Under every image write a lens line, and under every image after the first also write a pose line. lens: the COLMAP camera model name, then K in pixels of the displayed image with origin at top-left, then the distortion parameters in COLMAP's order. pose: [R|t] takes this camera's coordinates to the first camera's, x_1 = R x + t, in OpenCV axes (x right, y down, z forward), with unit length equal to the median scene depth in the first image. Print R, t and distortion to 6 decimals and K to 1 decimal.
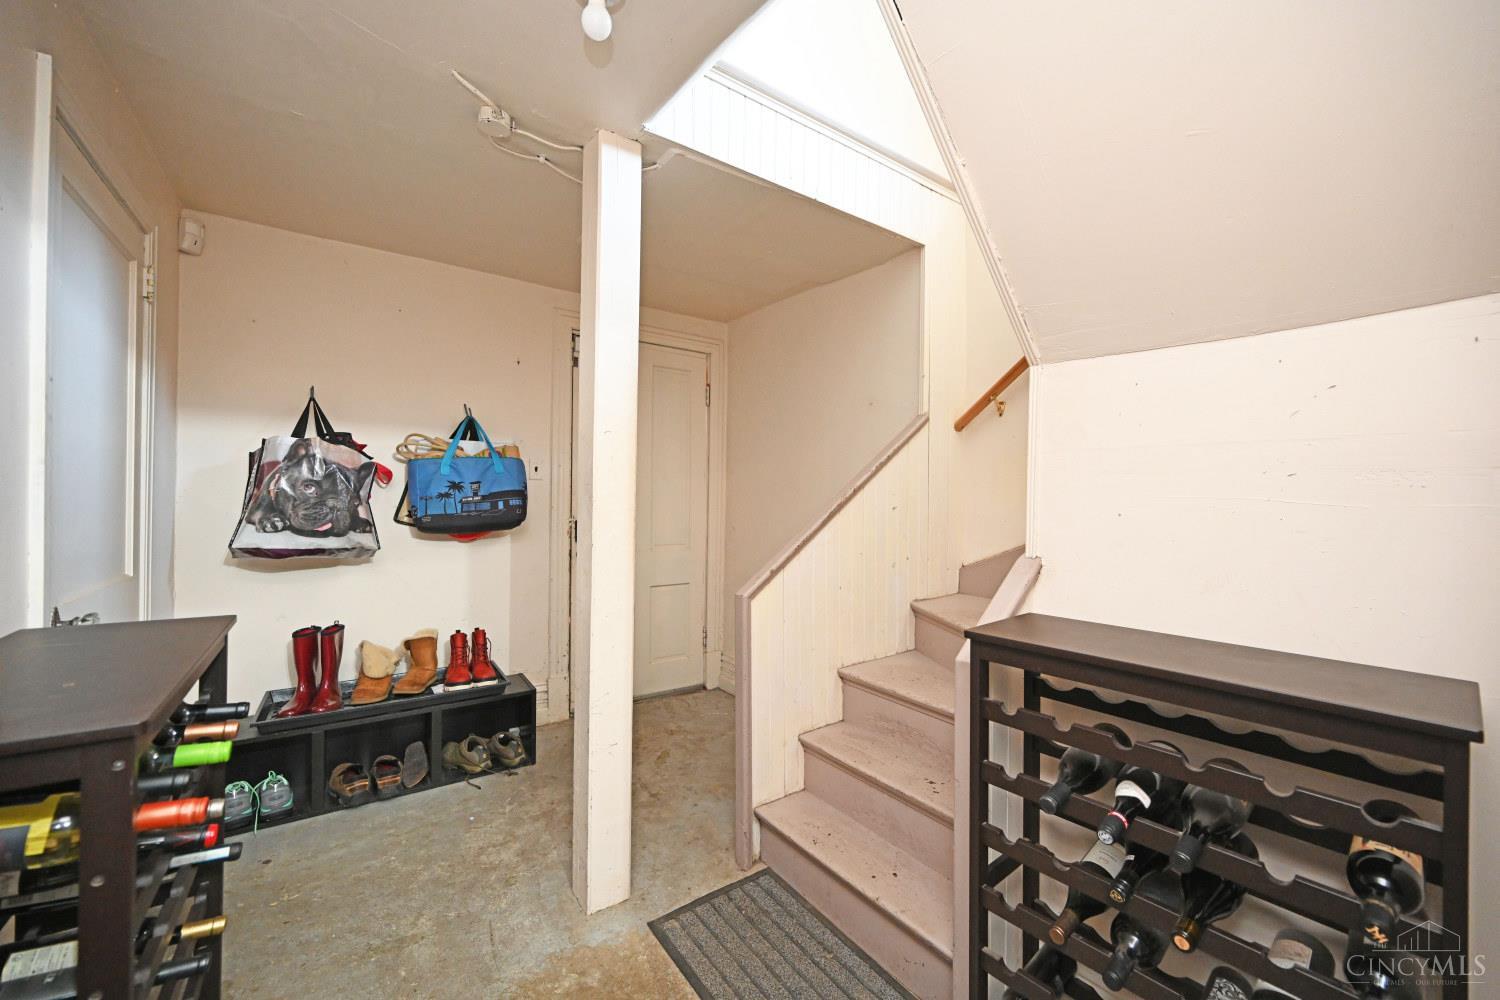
lens RADIAL K [[592.5, 0, 749.9], [0, 592.5, 500.6], [0, 0, 1]] dist [0.003021, 0.000233]
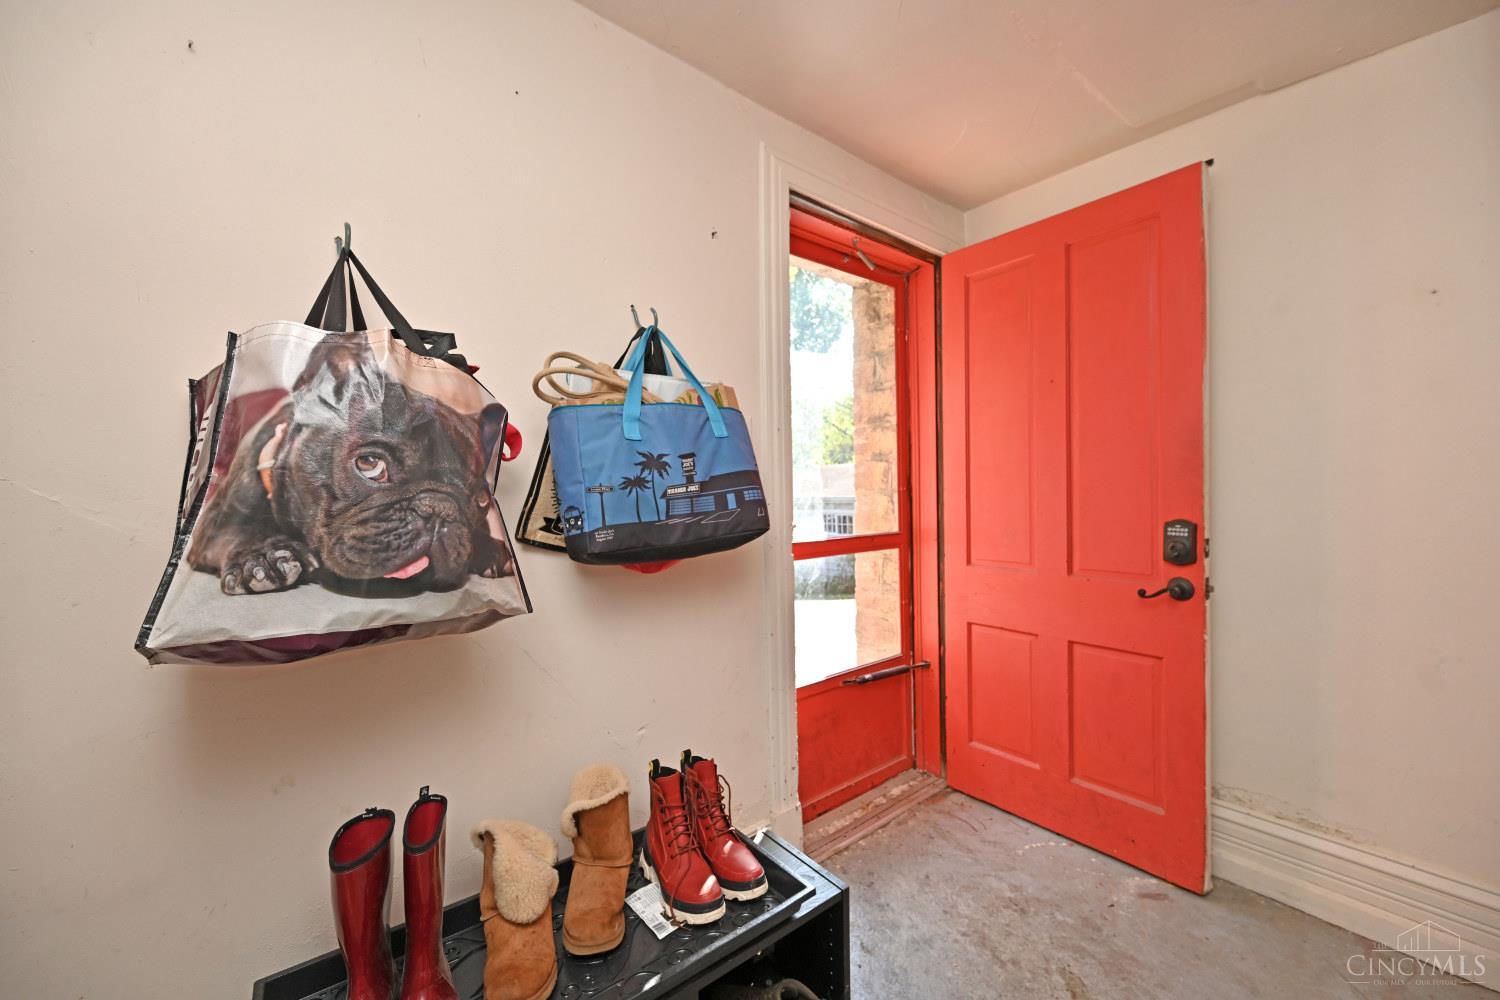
lens RADIAL K [[592.5, 0, 753.0], [0, 592.5, 501.1], [0, 0, 1]] dist [0.003021, 0.000233]
pose [[0.997575, -0.032518, 0.061533, -0.519525], [0.032352, 0.999470, 0.003681, 0.007617], [-0.061620, -0.001682, 0.998098, 0.609510]]
